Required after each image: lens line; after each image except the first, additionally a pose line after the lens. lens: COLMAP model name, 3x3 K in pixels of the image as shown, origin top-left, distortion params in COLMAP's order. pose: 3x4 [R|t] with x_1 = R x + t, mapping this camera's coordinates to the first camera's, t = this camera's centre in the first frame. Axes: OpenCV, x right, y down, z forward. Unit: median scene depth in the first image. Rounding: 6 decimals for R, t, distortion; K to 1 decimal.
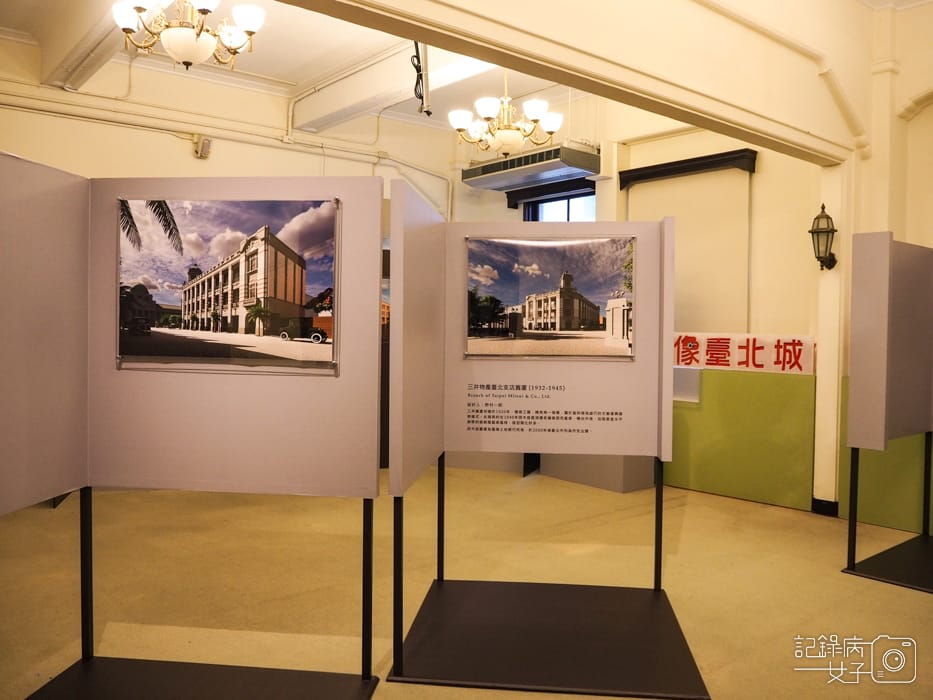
lens RADIAL K [[798.4, 0, 466.6], [0, 798.4, 347.4], [0, 0, 1]] dist [-0.067922, 0.027418]
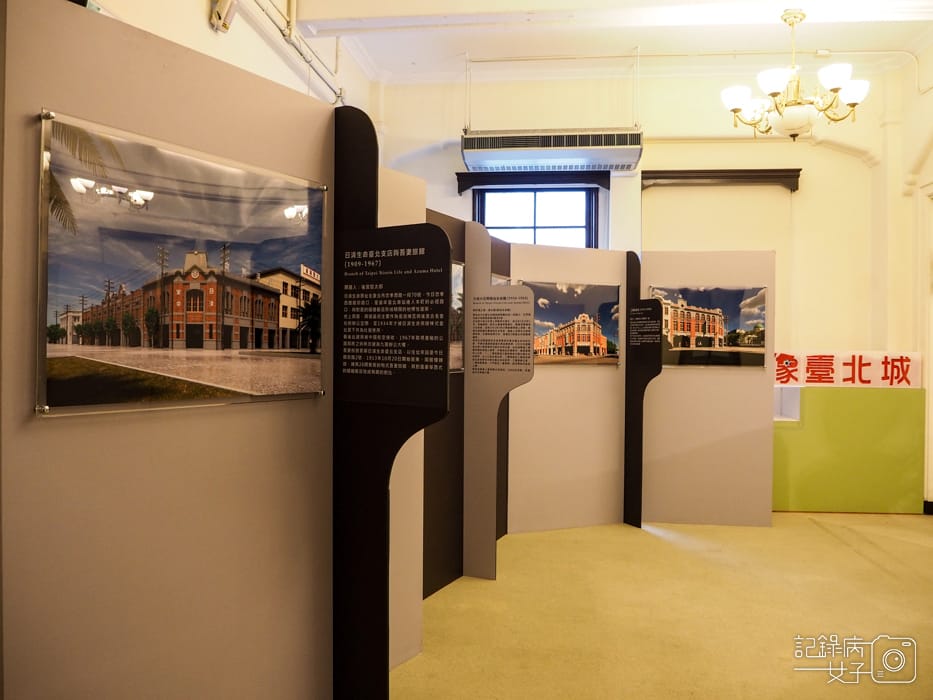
lens RADIAL K [[798.4, 0, 468.1], [0, 798.4, 350.1], [0, 0, 1]] dist [-0.067922, 0.027418]
pose [[0.694538, 0.006511, 0.719426, -0.726297], [0.013341, 0.999671, -0.021926, -0.002384], [-0.719332, 0.024826, 0.694223, 0.651090]]
